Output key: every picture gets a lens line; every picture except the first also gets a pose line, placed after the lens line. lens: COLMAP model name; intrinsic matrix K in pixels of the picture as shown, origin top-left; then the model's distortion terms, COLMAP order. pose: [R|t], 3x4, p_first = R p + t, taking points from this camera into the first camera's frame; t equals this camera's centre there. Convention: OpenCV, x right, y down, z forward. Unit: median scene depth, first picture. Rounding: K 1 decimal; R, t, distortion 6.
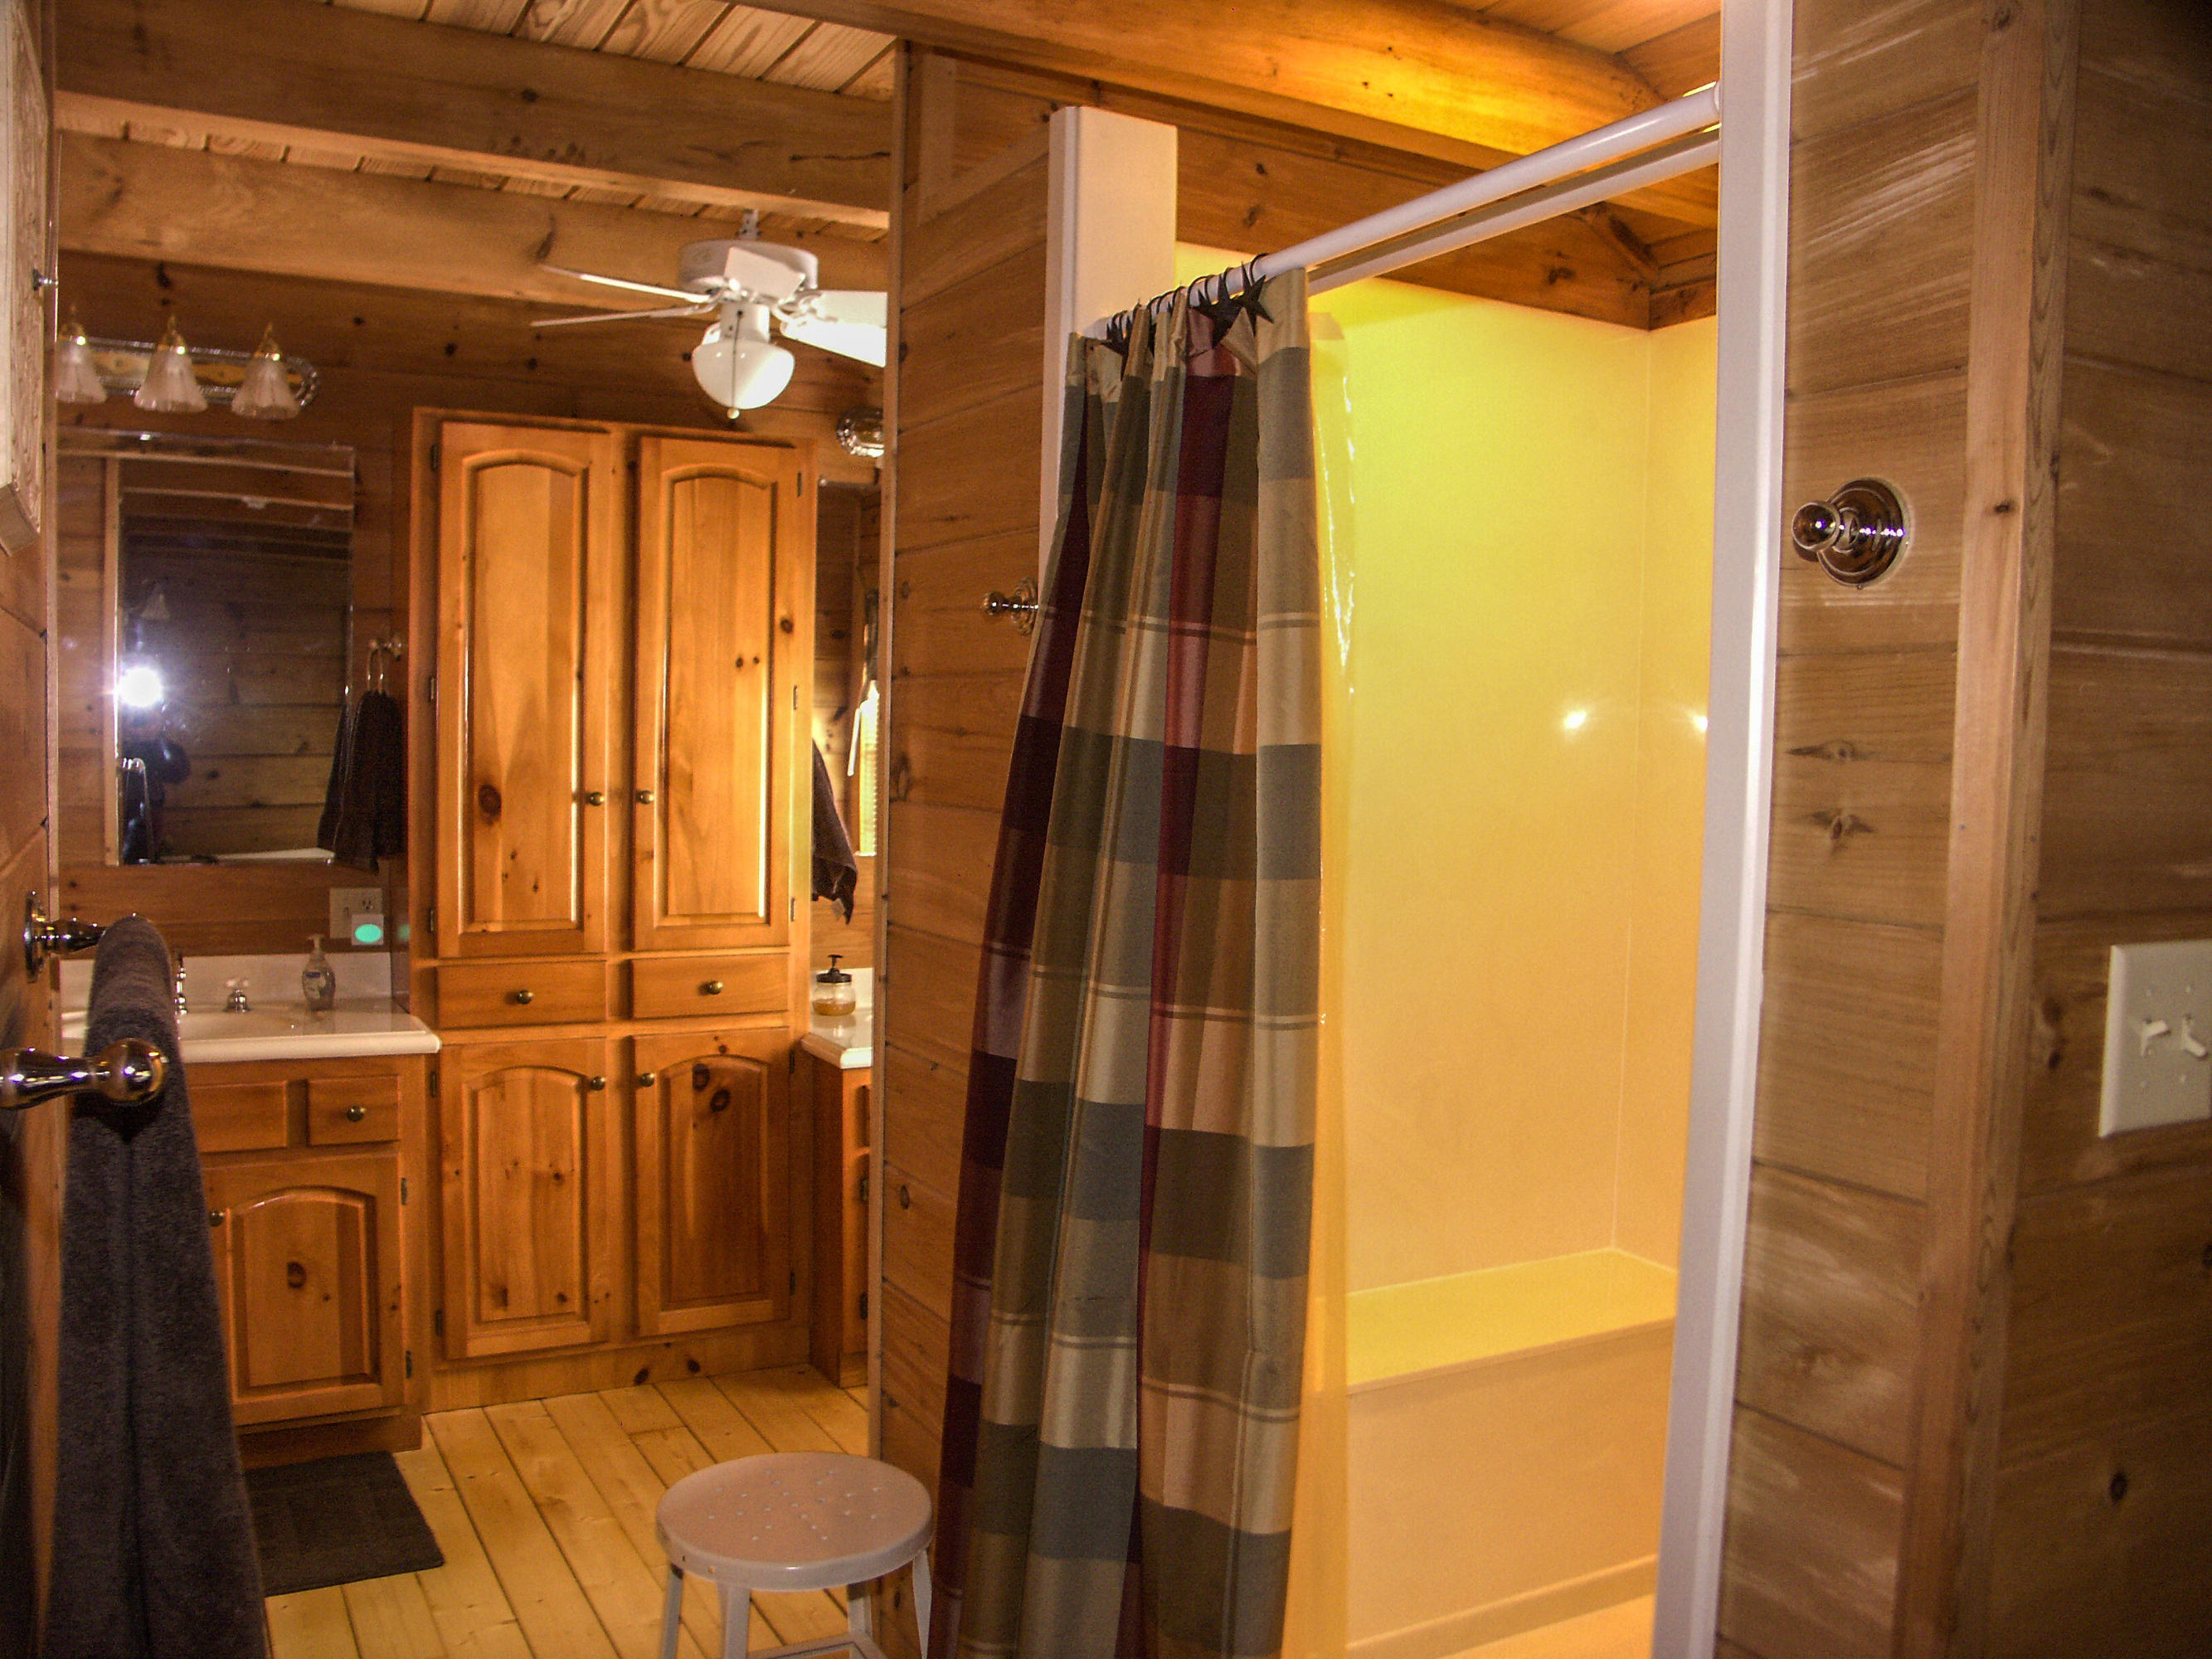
lens RADIAL K [[1824.5, 0, 1099.7], [0, 1824.5, 837.8], [0, 0, 1]] dist [-0.121988, 0.037831]
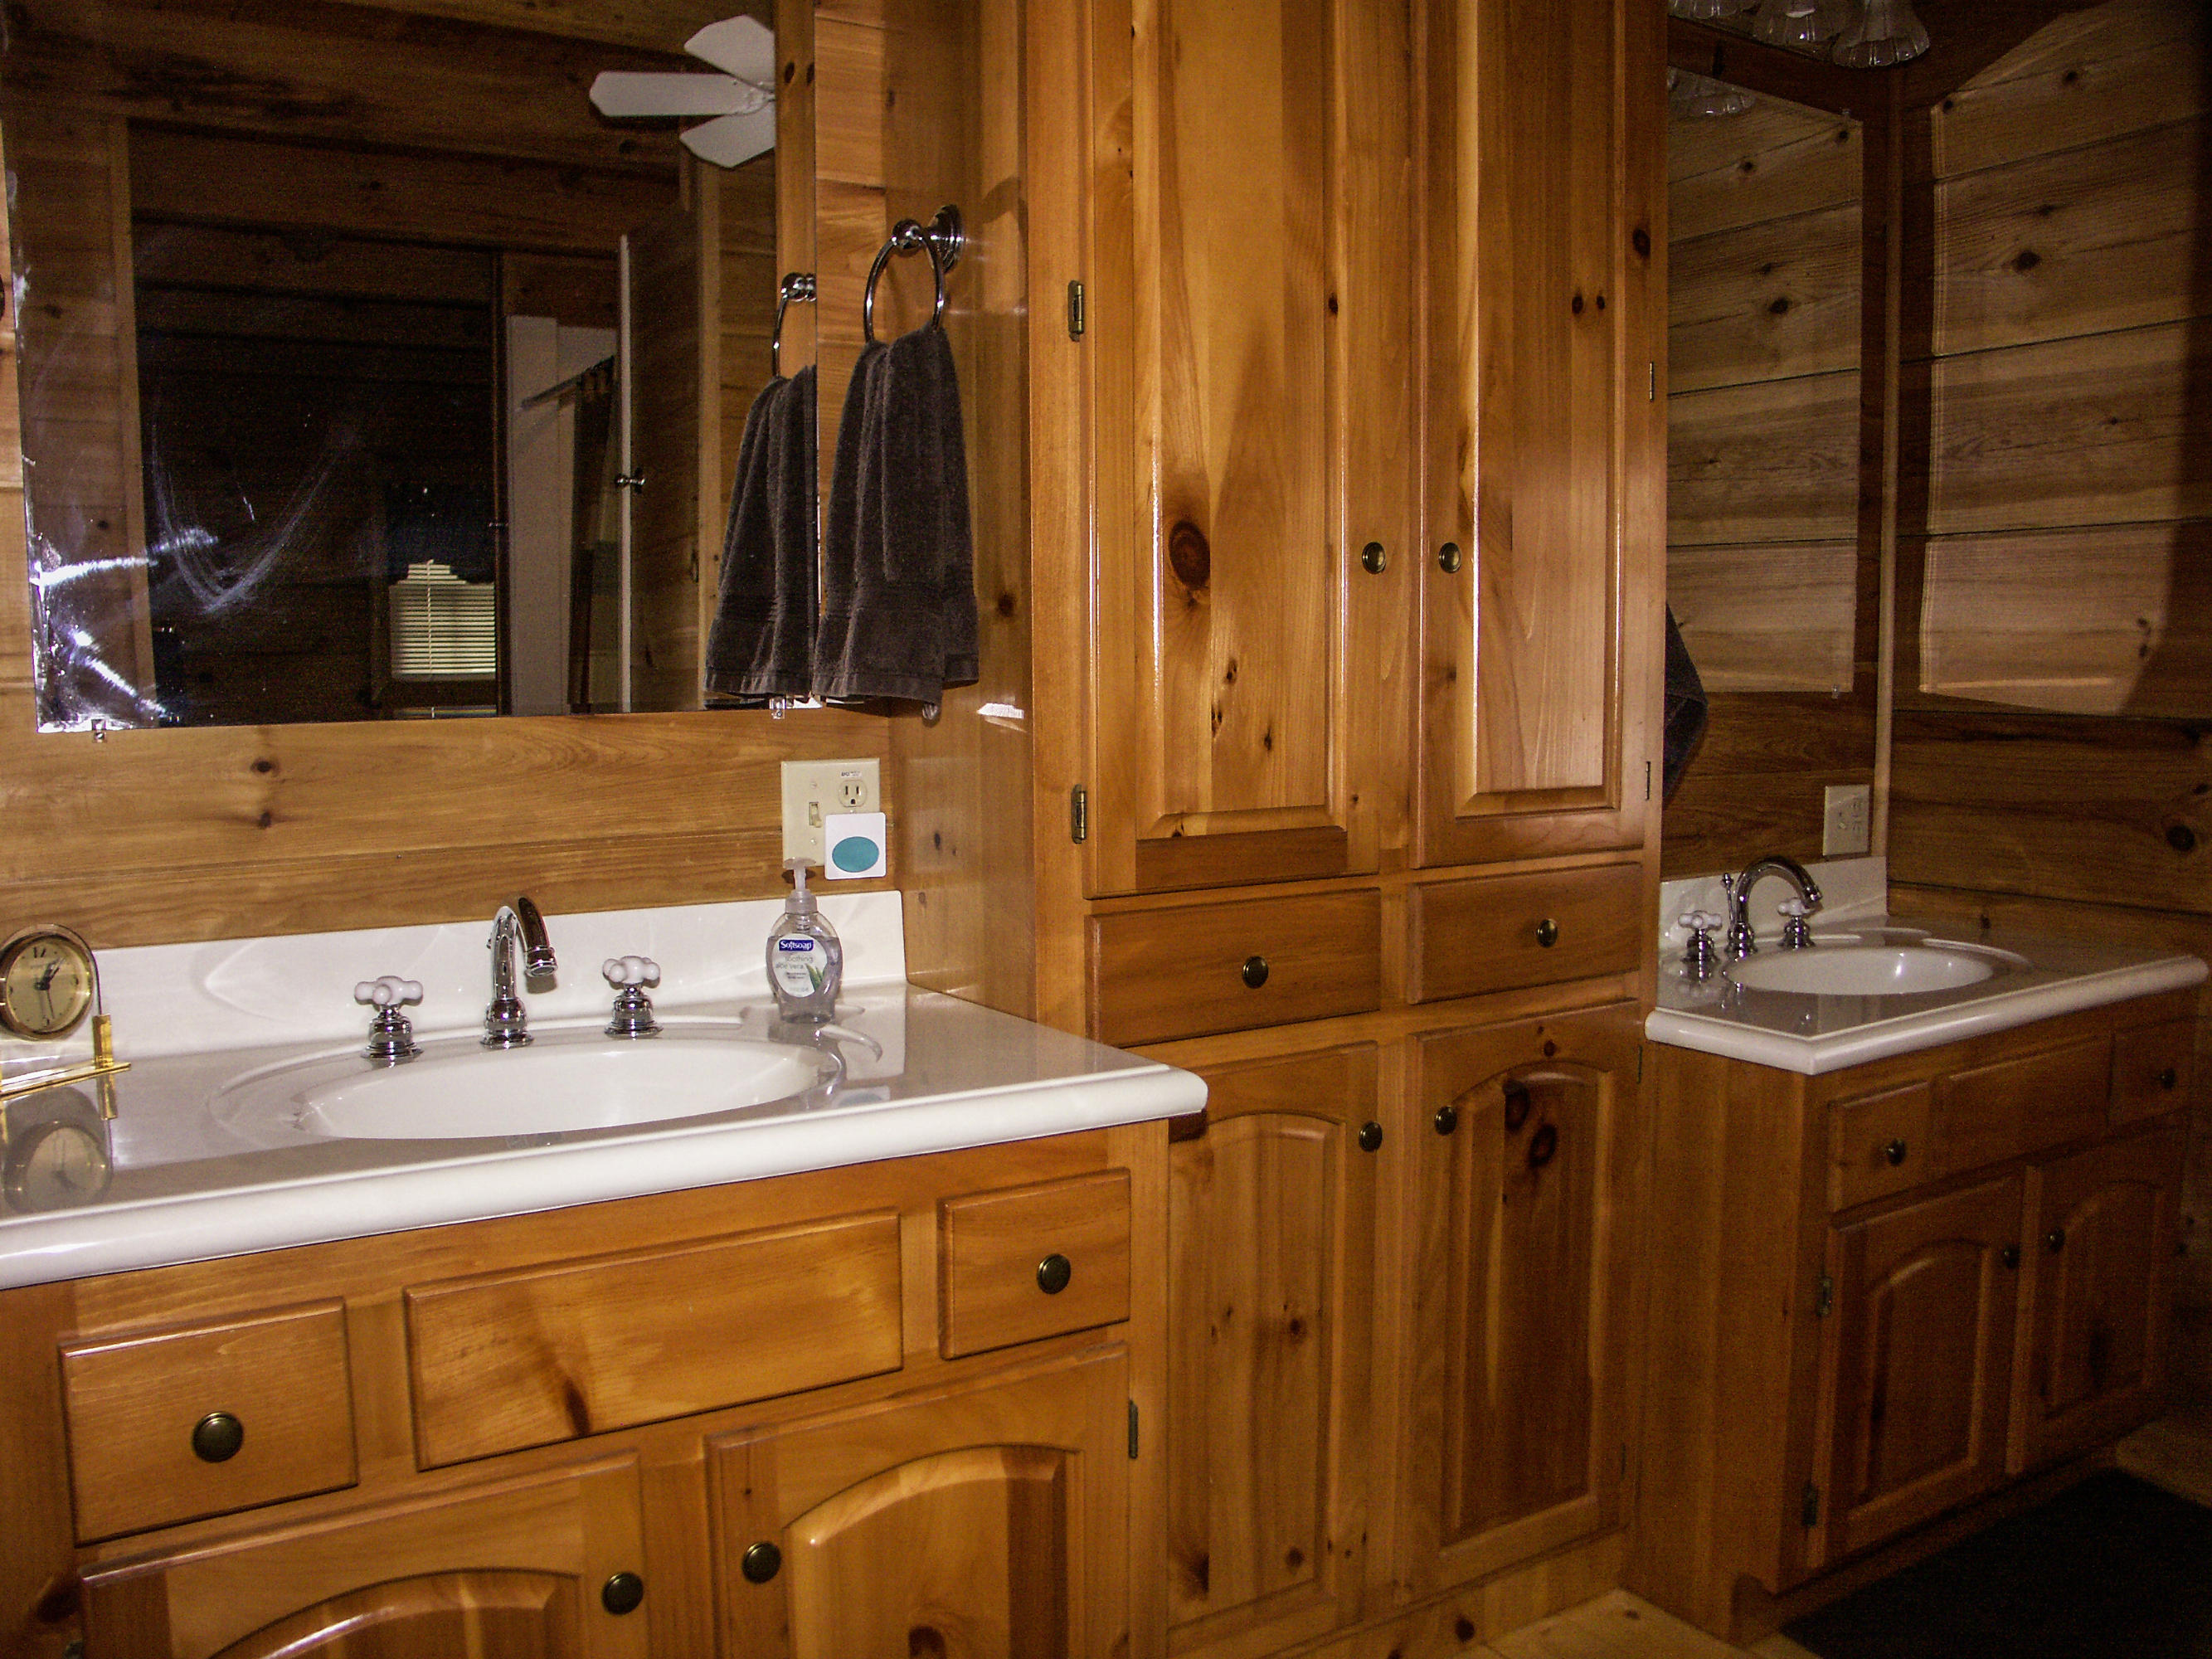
lens RADIAL K [[1824.5, 0, 1114.1], [0, 1824.5, 824.2], [0, 0, 1]] dist [-0.121988, 0.037831]
pose [[0.998052, -0.034943, 0.051676, -0.376060], [0.033152, 0.998834, 0.035107, 0.031014], [-0.052842, -0.033326, 0.998047, 0.514116]]
